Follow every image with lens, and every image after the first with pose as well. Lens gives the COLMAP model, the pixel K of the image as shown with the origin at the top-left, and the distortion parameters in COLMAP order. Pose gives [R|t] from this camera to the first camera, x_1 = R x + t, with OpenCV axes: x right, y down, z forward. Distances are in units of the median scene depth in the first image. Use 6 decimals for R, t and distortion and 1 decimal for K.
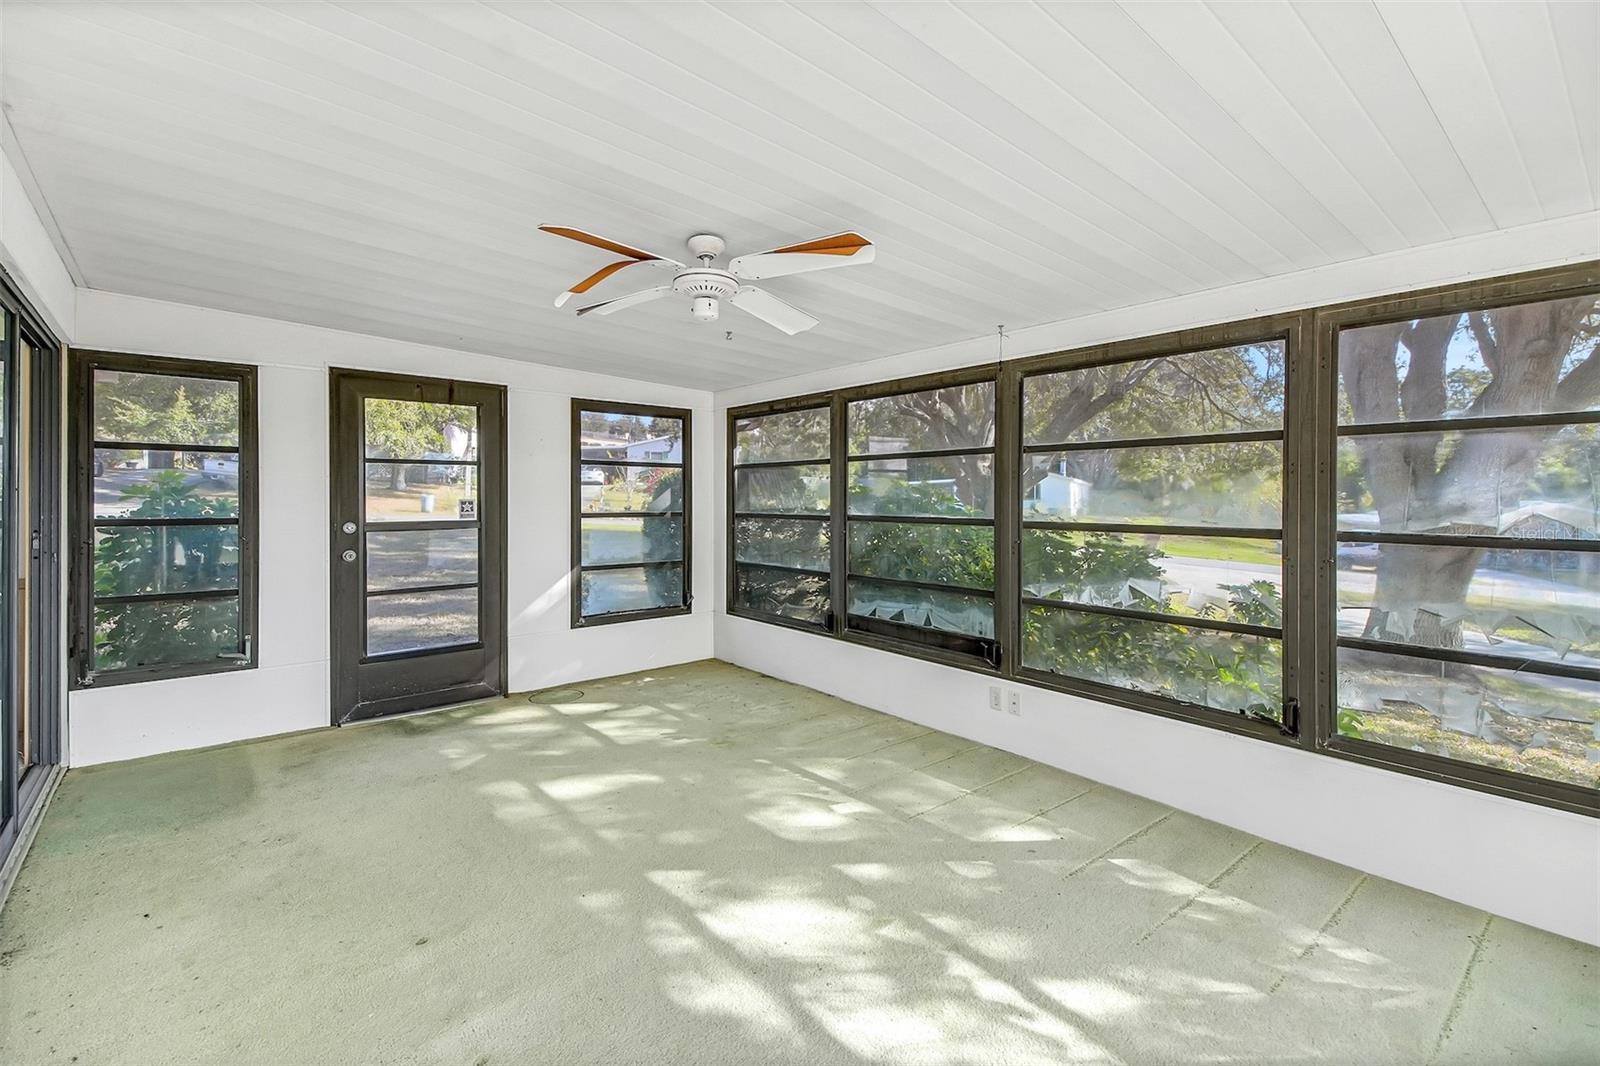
lens RADIAL K [[713.9, 0, 796.2], [0, 713.9, 494.4], [0, 0, 1]] dist [0.045644, -0.022657]
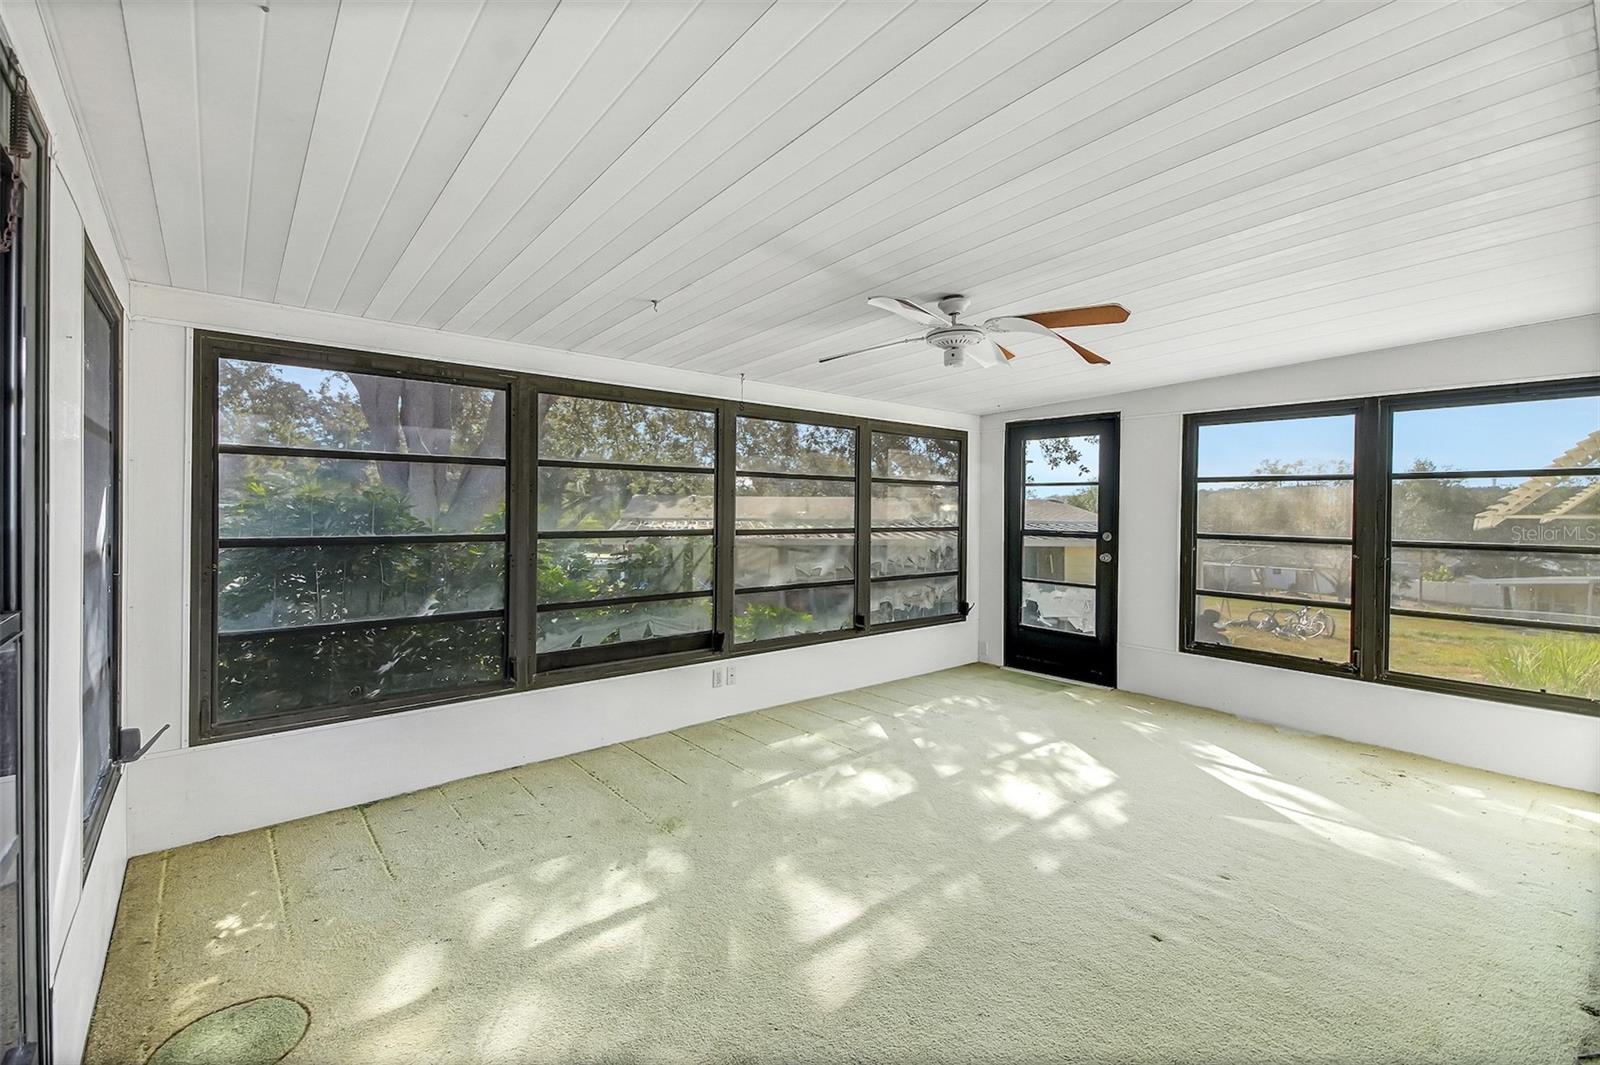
lens RADIAL K [[681.8, 0, 785.7], [0, 681.8, 505.8], [0, 0, 1]] dist [0.042269, -0.018778]
pose [[-0.000527, 0.000149, 1.000000, -1.052398], [-0.013750, 0.999905, -0.000156, -0.005009], [-0.999905, -0.013751, -0.000525, 1.085379]]
